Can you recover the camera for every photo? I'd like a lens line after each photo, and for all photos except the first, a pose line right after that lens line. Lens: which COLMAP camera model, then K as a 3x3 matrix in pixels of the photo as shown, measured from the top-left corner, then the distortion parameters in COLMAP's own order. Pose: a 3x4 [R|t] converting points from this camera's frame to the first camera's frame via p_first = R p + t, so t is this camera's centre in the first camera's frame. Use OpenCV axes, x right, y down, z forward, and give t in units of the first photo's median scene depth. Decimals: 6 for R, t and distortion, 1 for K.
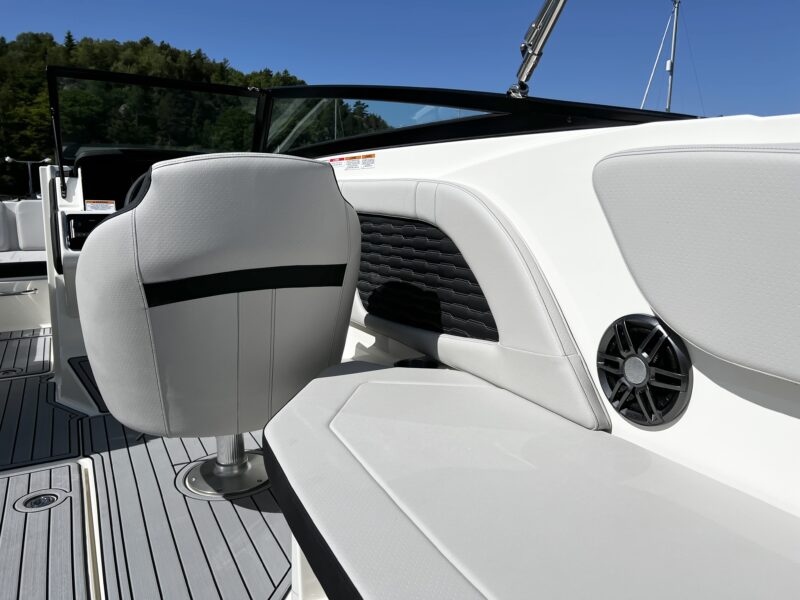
lens RADIAL K [[603.5, 0, 405.6], [0, 603.5, 294.3], [0, 0, 1]] dist [0.072015, -0.086286]
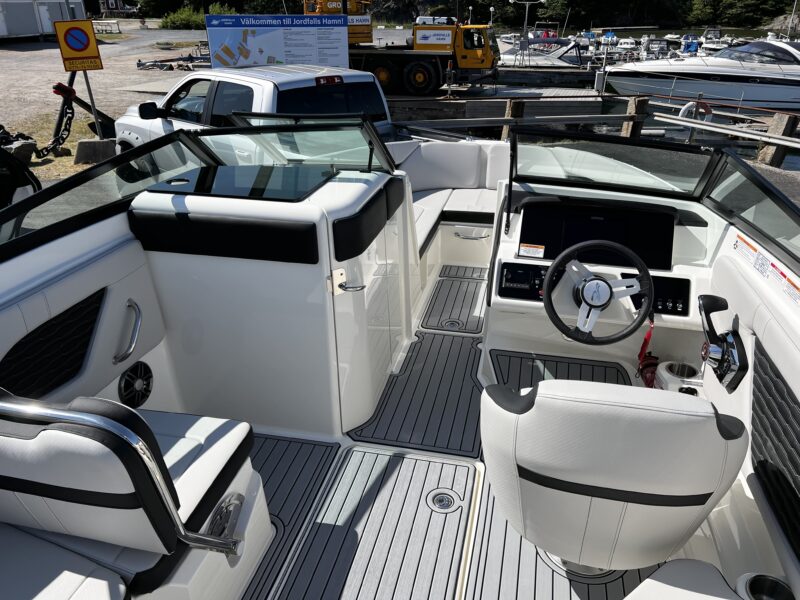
lens RADIAL K [[603.5, 0, 405.6], [0, 603.5, 294.3], [0, 0, 1]] dist [0.072015, -0.086286]
pose [[0.750346, 0.278837, -0.599358, 0.022986], [-0.117660, 0.948540, 0.293985, -0.451567], [0.650490, -0.150070, 0.744542, 0.005946]]
